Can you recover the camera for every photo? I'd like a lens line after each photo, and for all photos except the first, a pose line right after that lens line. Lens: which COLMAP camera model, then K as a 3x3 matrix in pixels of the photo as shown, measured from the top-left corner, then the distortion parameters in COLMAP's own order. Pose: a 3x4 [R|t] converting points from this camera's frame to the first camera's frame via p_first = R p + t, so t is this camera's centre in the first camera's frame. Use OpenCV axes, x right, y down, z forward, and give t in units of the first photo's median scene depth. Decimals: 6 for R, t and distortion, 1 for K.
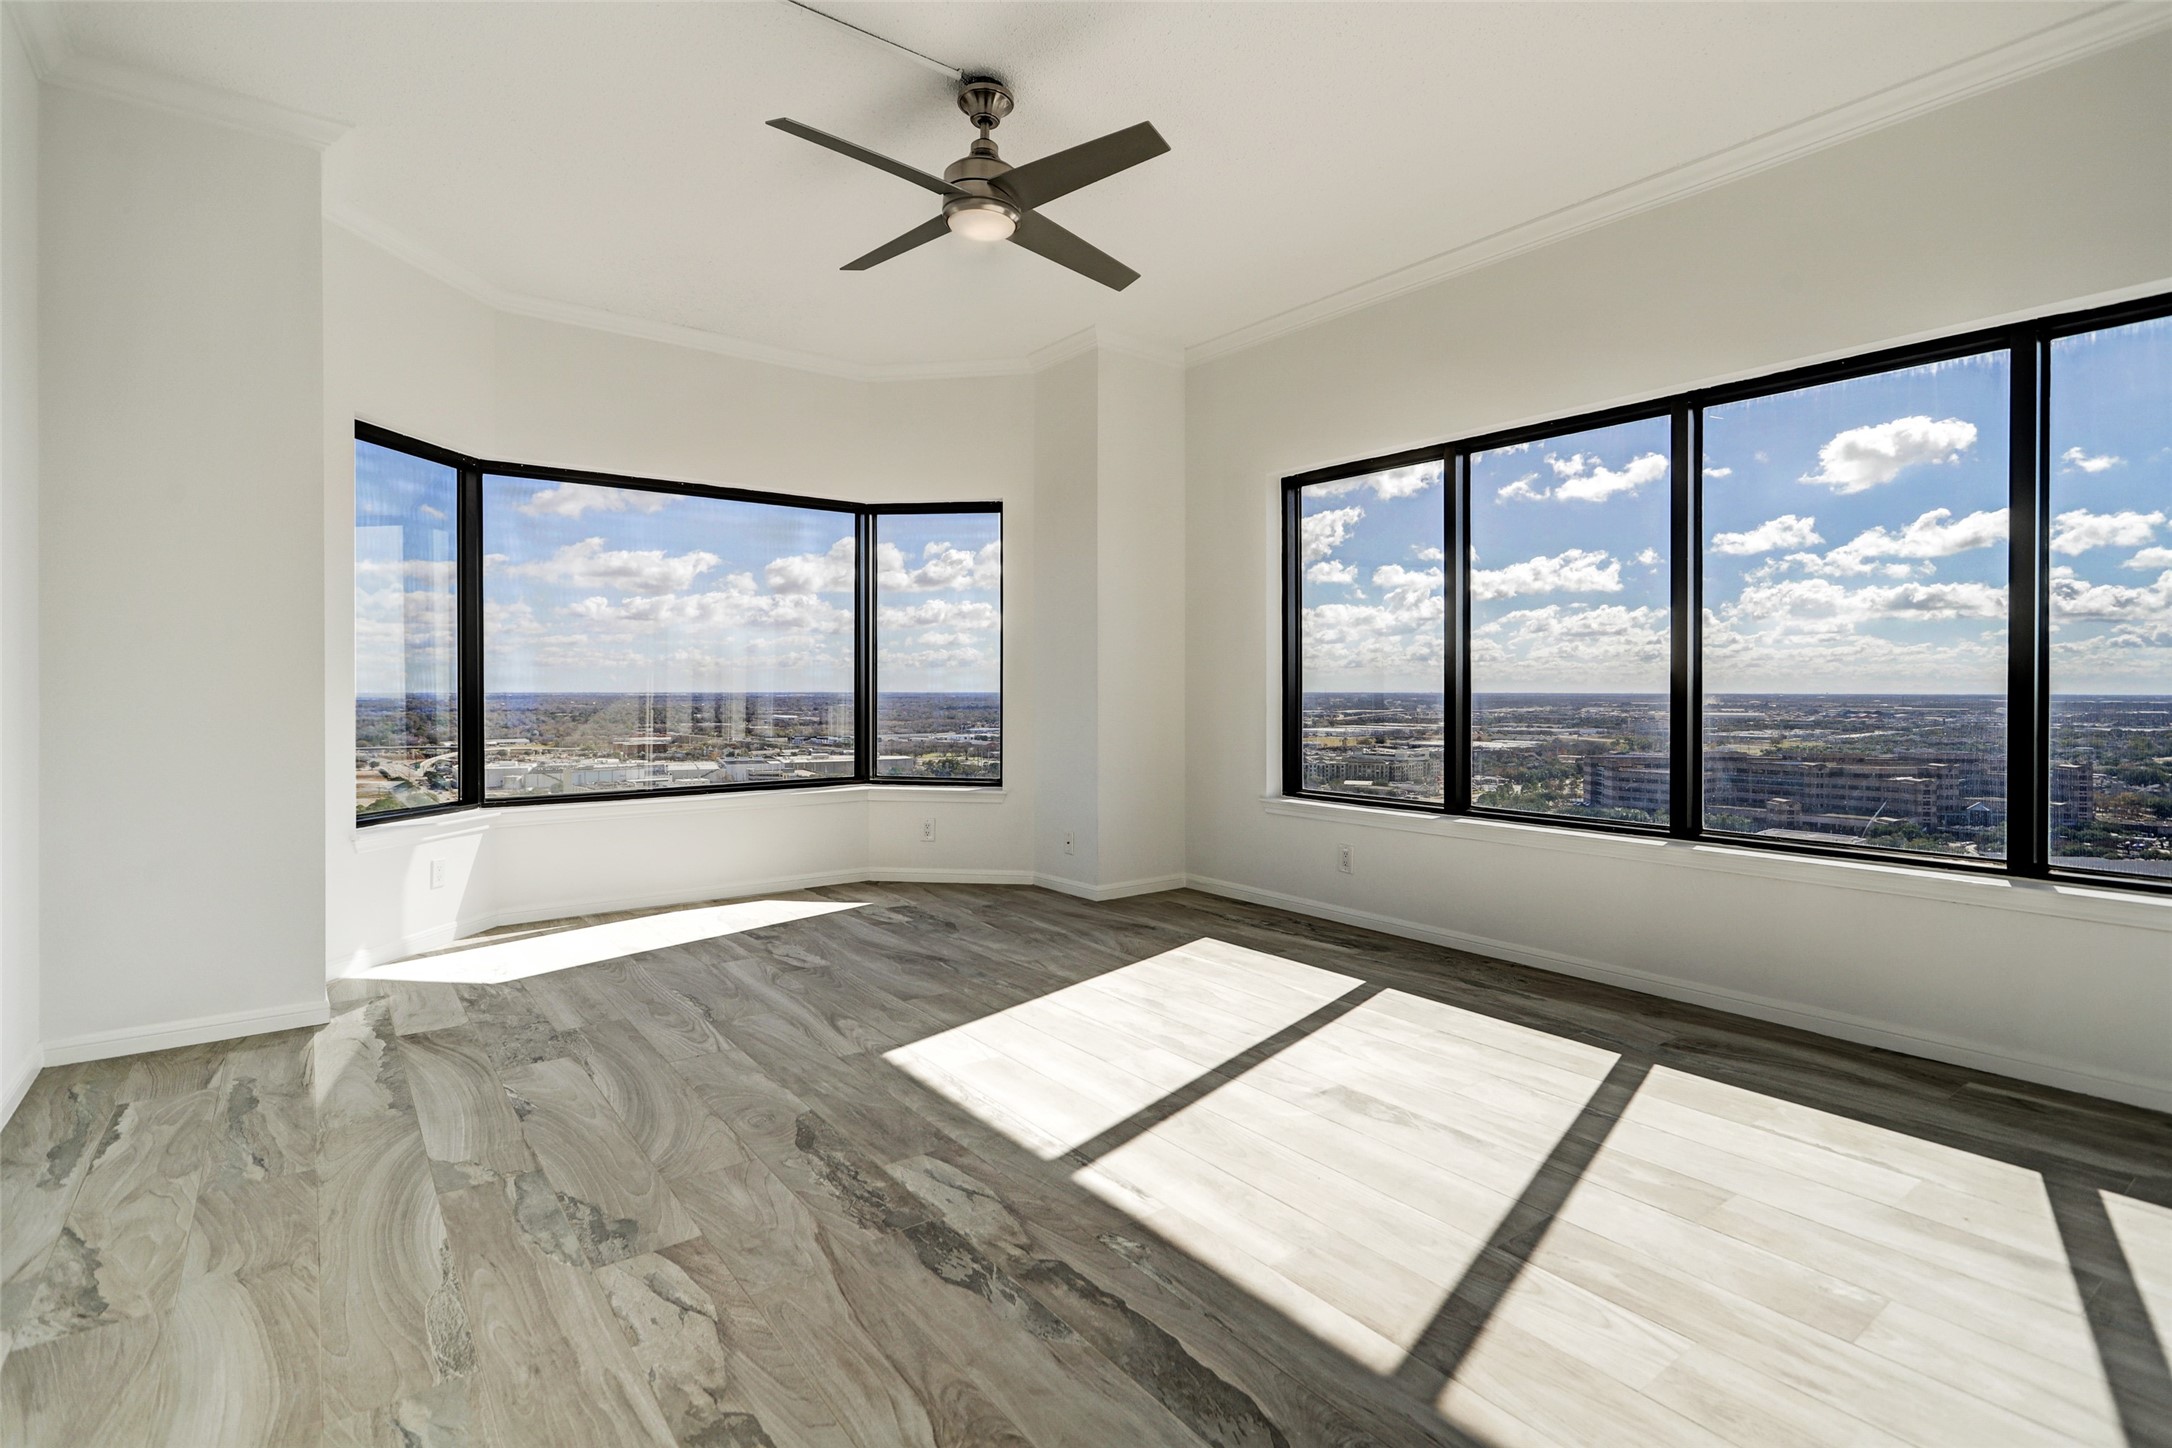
lens RADIAL K [[1036.5, 0, 1076.6], [0, 1036.5, 709.3], [0, 0, 1]] dist [-0.003244, 0.000833]
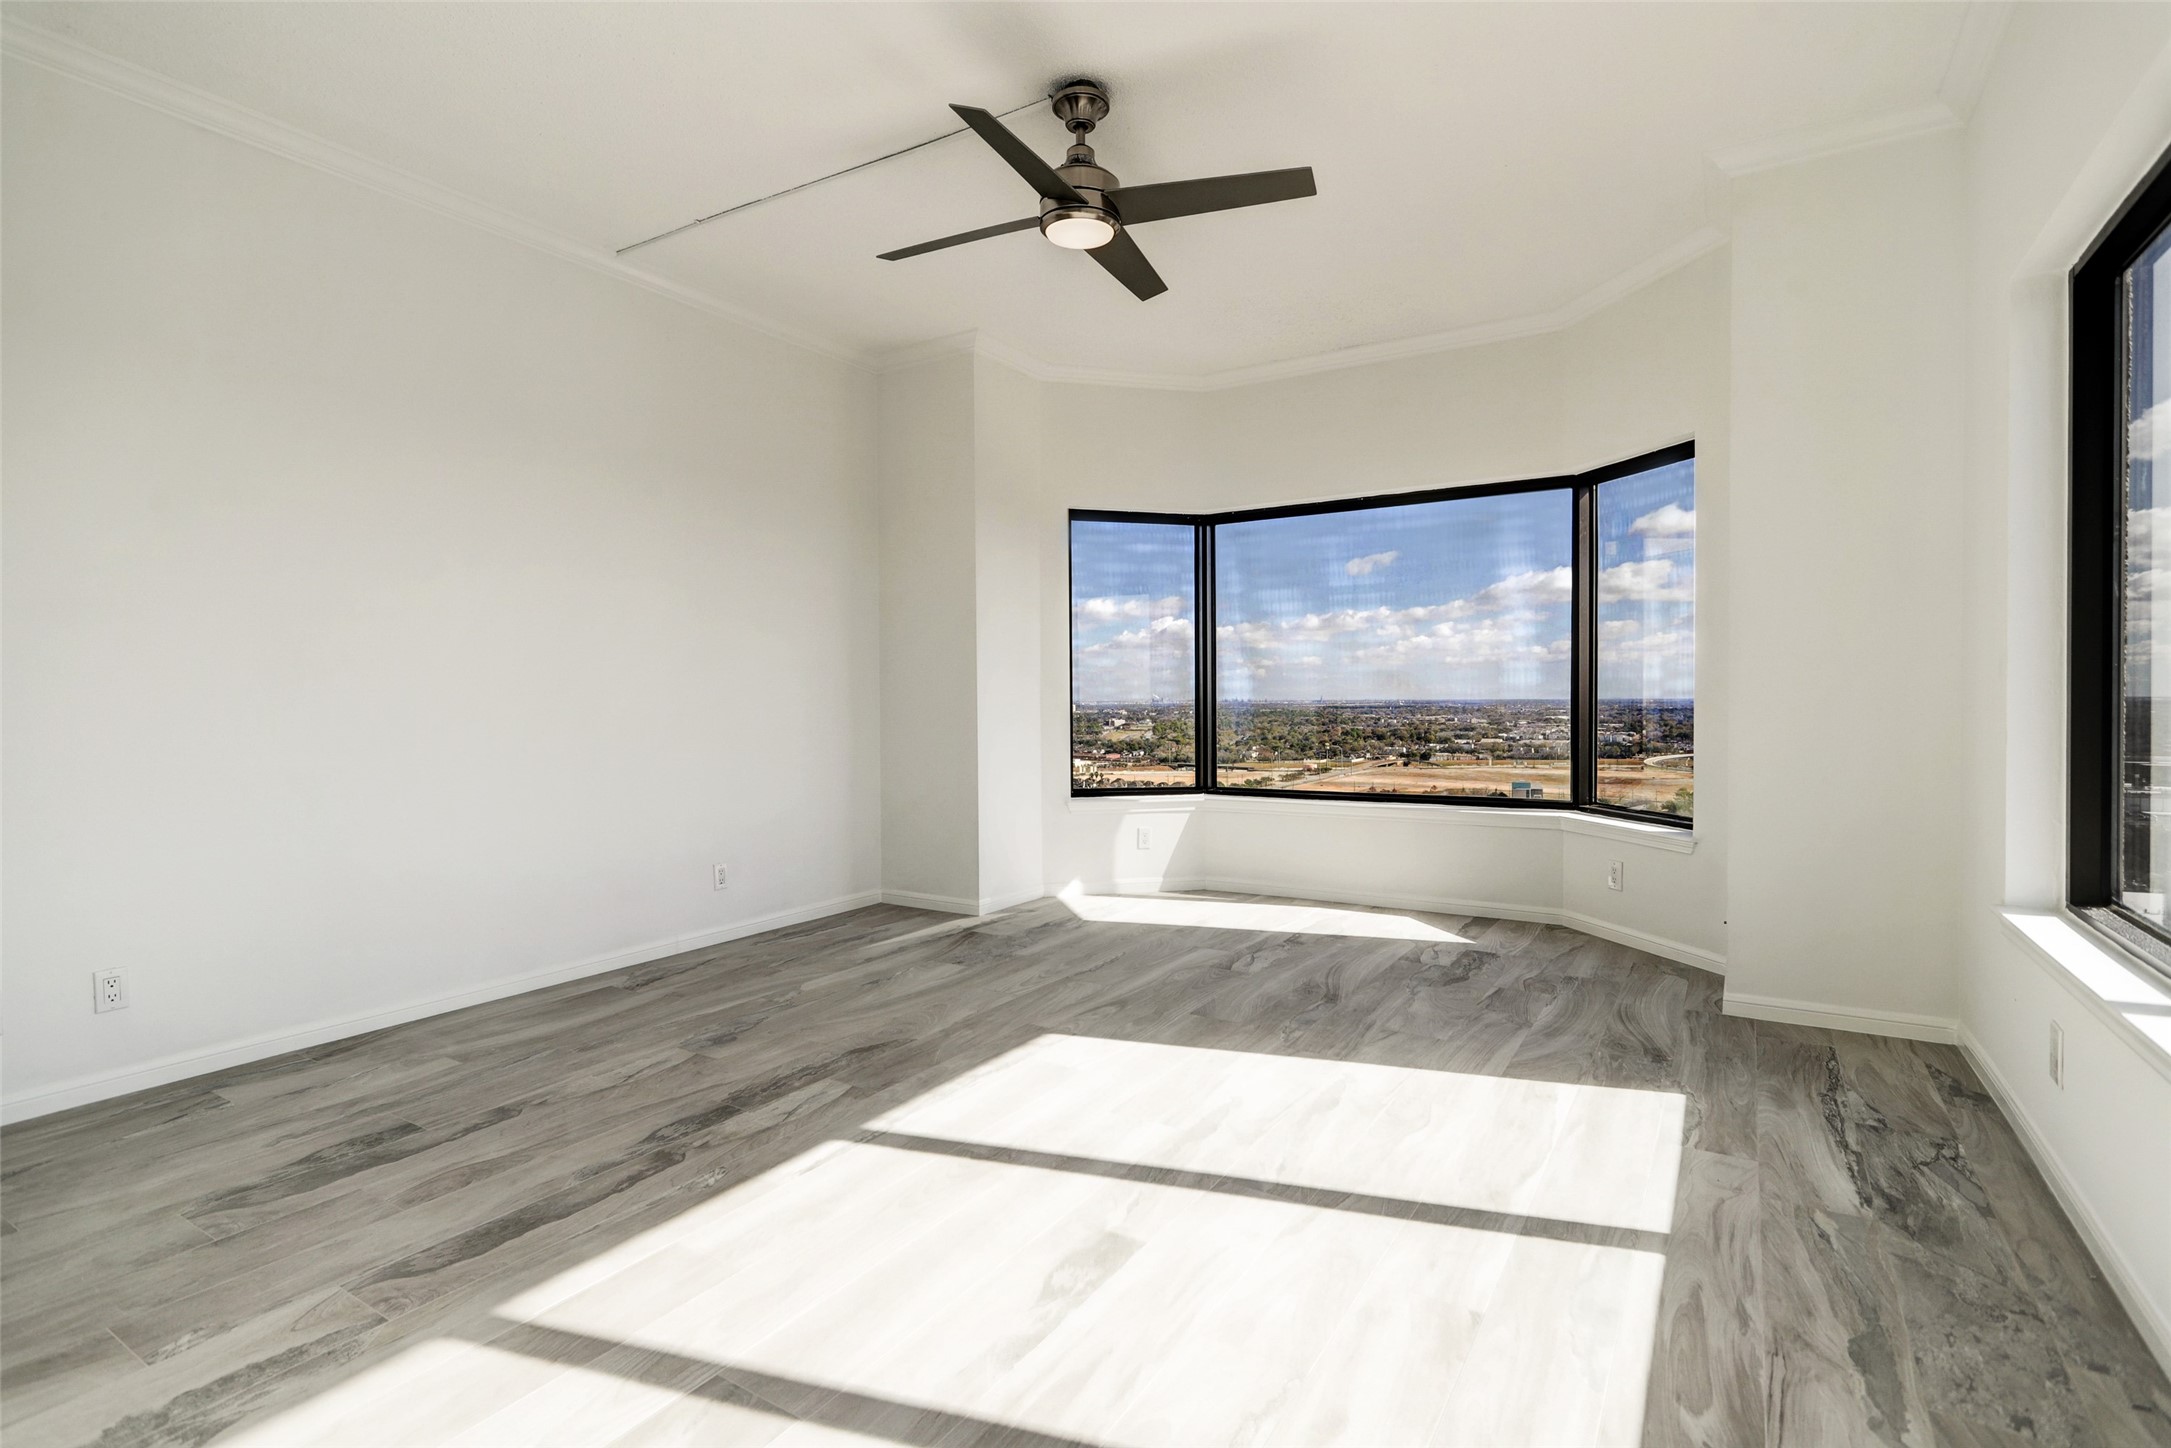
lens RADIAL K [[1036.0, 0, 1076.1], [0, 1036.0, 709.3], [0, 0, 1]] dist [-0.003244, 0.000833]
pose [[0.354270, 0.005922, -0.935125, 1.034602], [-0.012064, 0.999926, 0.001762, -0.013538], [0.935065, 0.010657, 0.354315, 0.784734]]
